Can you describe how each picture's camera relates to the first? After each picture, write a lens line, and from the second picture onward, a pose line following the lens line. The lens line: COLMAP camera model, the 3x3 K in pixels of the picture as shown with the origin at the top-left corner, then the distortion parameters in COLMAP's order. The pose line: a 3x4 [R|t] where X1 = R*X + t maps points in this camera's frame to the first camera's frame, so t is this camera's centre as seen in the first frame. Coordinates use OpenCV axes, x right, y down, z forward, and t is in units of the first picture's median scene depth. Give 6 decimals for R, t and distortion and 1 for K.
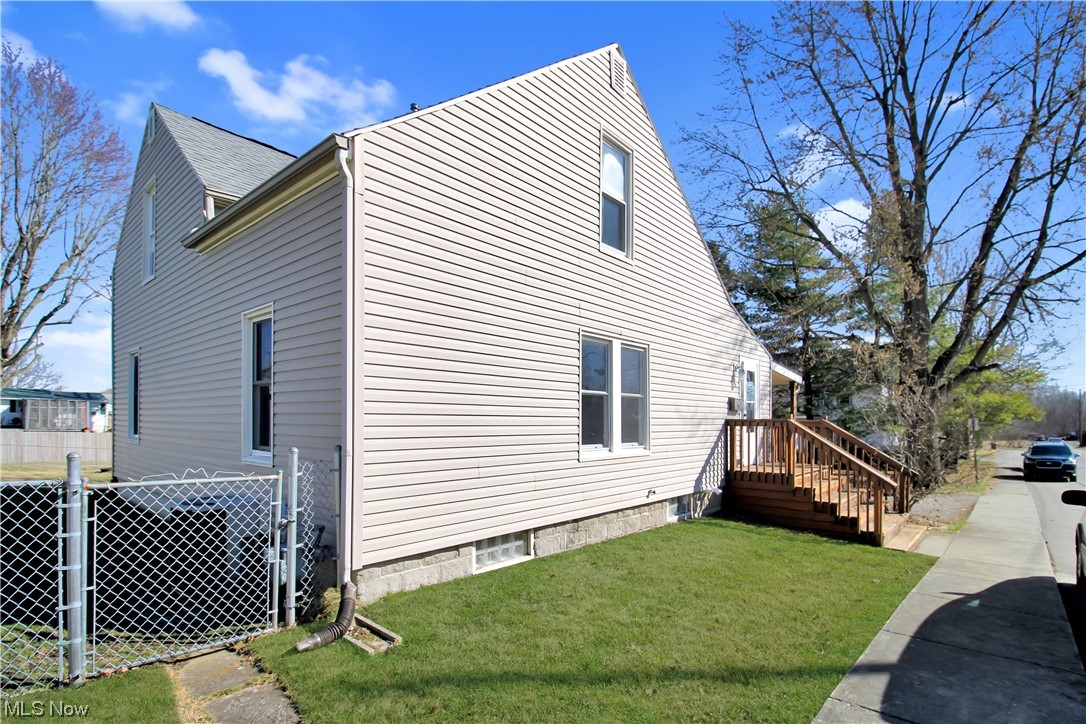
lens RADIAL K [[513.4, 0, 540.3], [0, 513.4, 391.6], [0, 0, 1]] dist [0.004314, 0.000945]
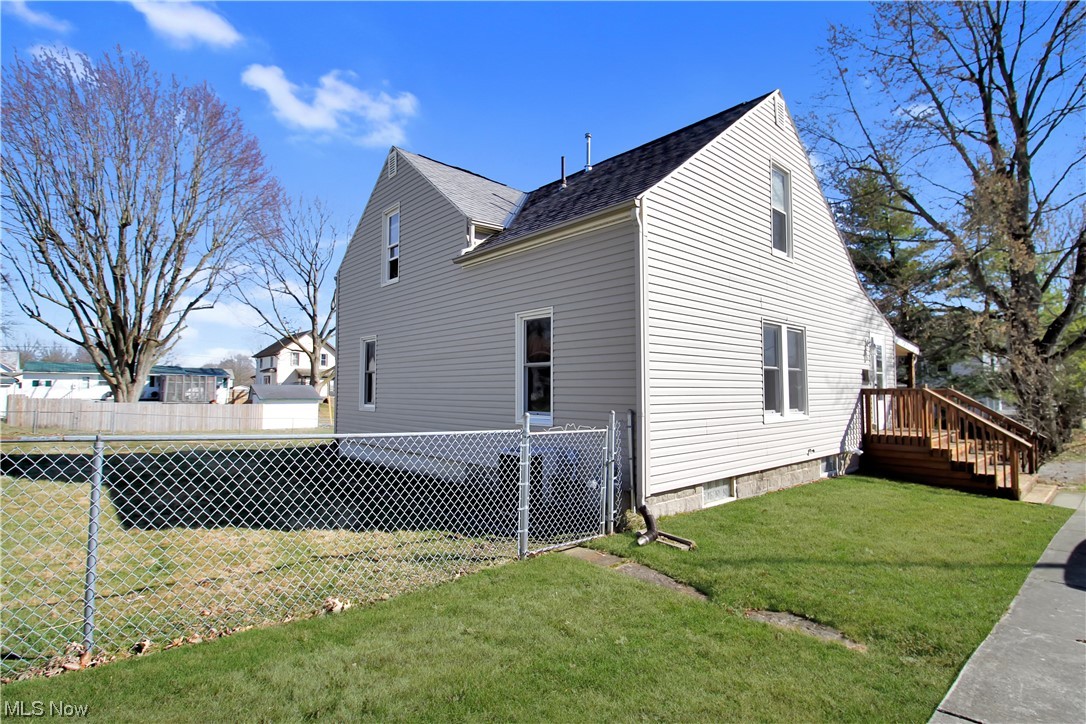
lens RADIAL K [[518.8, 0, 553.2], [0, 518.8, 341.5], [0, 0, 1]] dist [0.000646, -0.000738]
pose [[0.995649, -0.015738, -0.091849, -0.234700], [0.012159, 0.999149, -0.039403, -0.014823], [0.092391, 0.038114, 0.994993, -0.231389]]
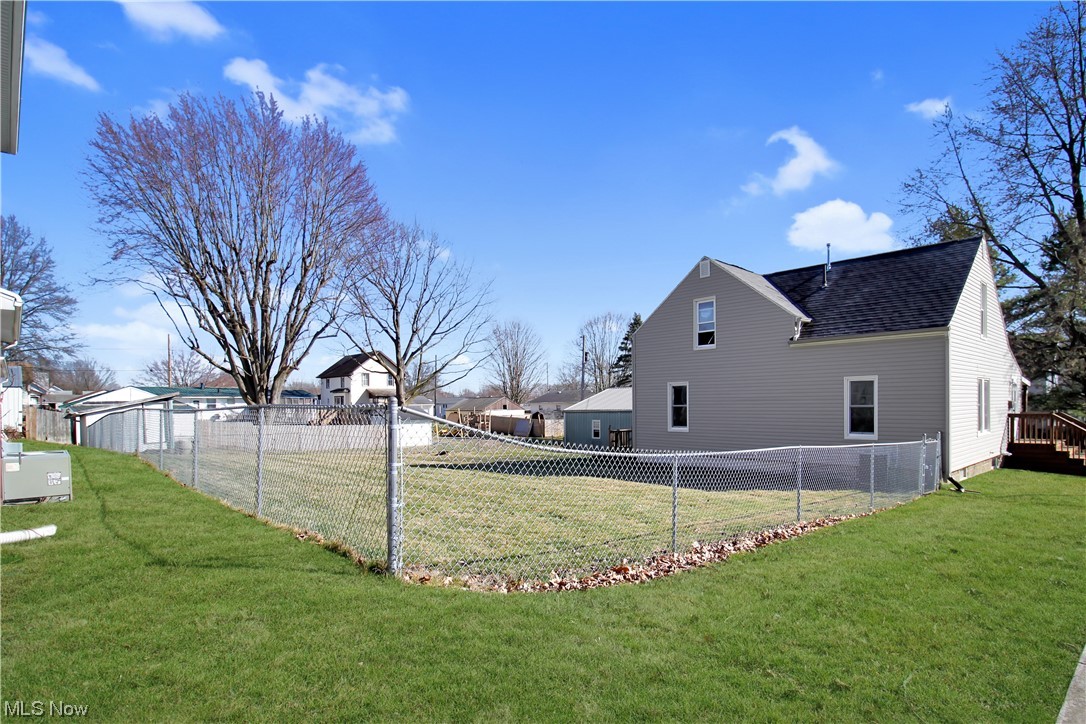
lens RADIAL K [[571.4, 0, 544.4], [0, 571.4, 392.4], [0, 0, 1]] dist [-0.001933, -0.000819]
pose [[0.996165, -0.020627, -0.085029, -1.164234], [0.023806, 0.999049, 0.036535, -0.140612], [0.084195, -0.038419, 0.995708, -1.180077]]
